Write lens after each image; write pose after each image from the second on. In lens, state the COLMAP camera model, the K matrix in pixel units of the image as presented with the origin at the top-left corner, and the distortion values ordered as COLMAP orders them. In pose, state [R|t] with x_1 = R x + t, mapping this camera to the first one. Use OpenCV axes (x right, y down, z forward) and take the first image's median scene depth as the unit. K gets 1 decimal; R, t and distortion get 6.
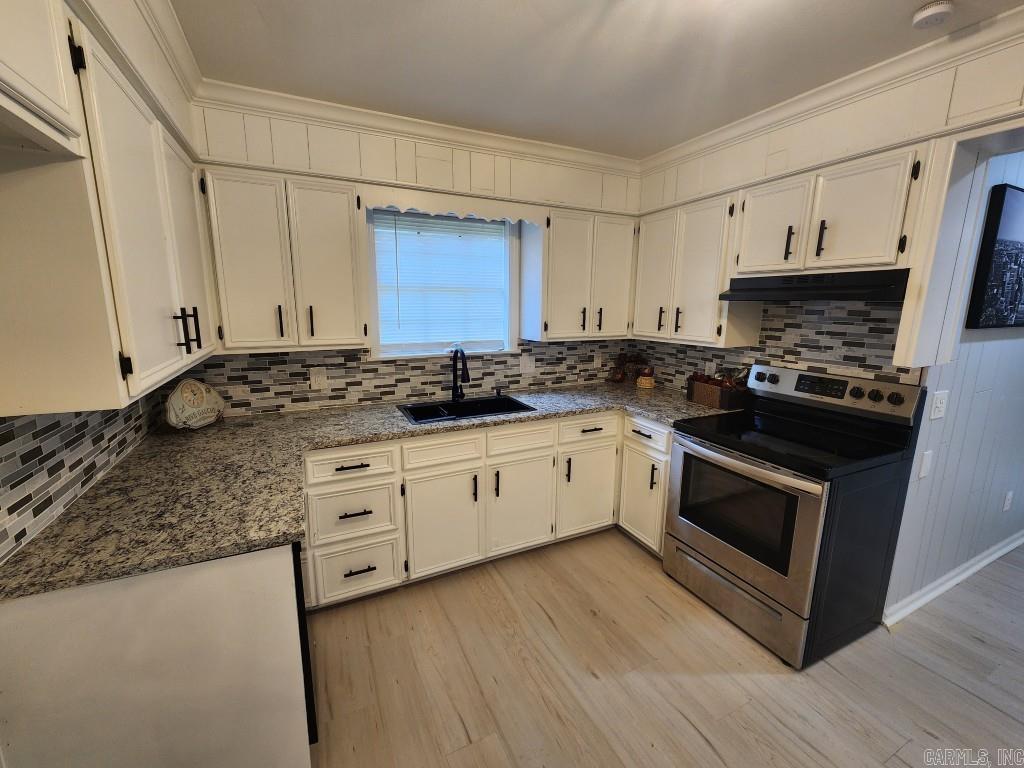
lens RADIAL K [[419.6, 0, 505.5], [0, 419.6, 381.6], [0, 0, 1]] dist [0.001673, -0.001431]
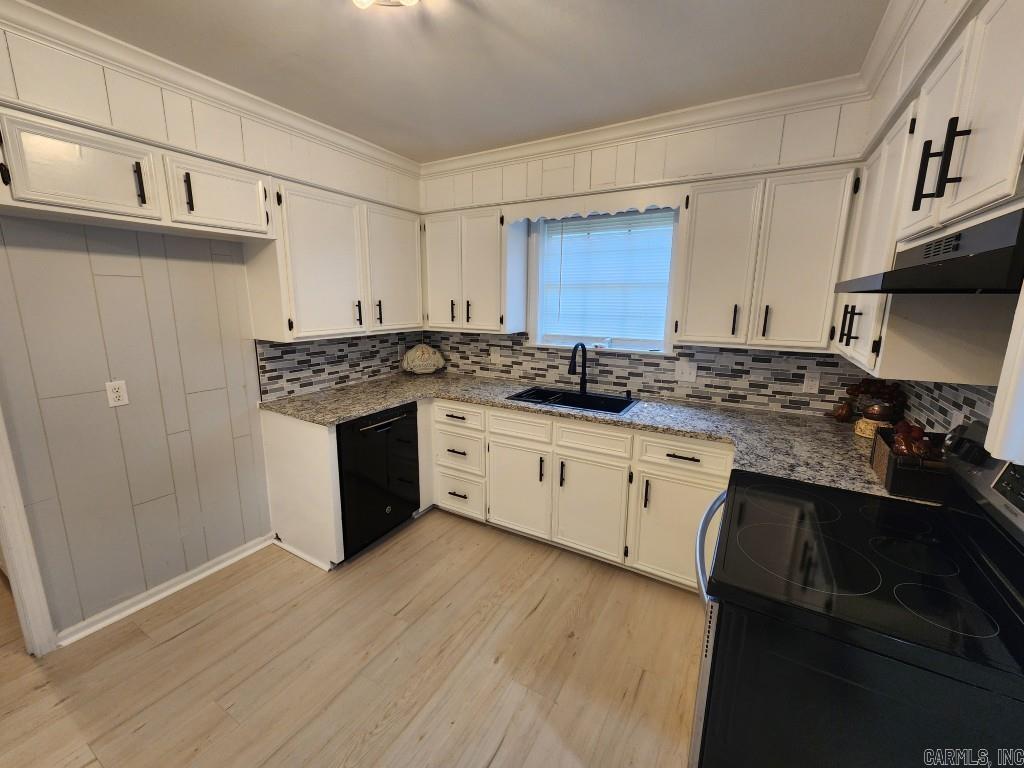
lens RADIAL K [[419.6, 0, 503.4], [0, 419.6, 381.9], [0, 0, 1]] dist [0.001673, -0.001431]
pose [[0.553570, 0.160759, -0.817140, 0.689914], [-0.155226, 0.983915, 0.088412, -0.047098], [0.818209, 0.077899, 0.569620, 0.270544]]
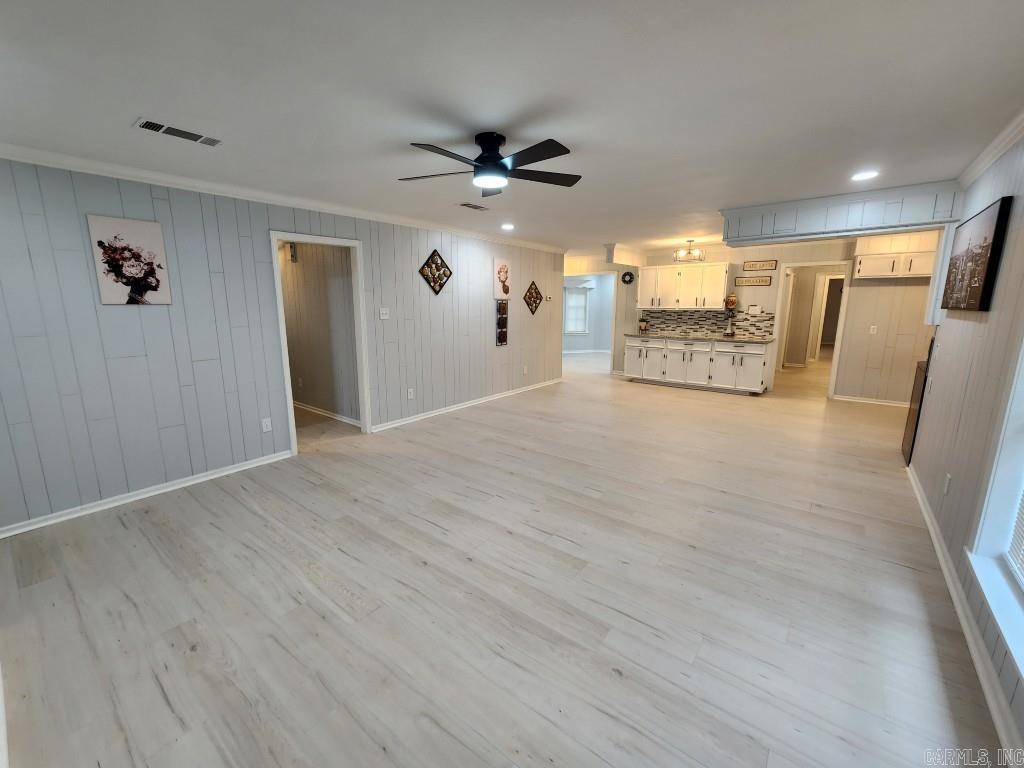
lens RADIAL K [[419.6, 0, 504.2], [0, 419.6, 380.4], [0, 0, 1]] dist [0.001673, -0.001431]
pose [[-0.897576, 0.074866, -0.434456, 2.754352], [-0.084592, 0.937917, 0.336387, -0.217655], [0.432668, 0.338684, -0.835519, 1.378605]]
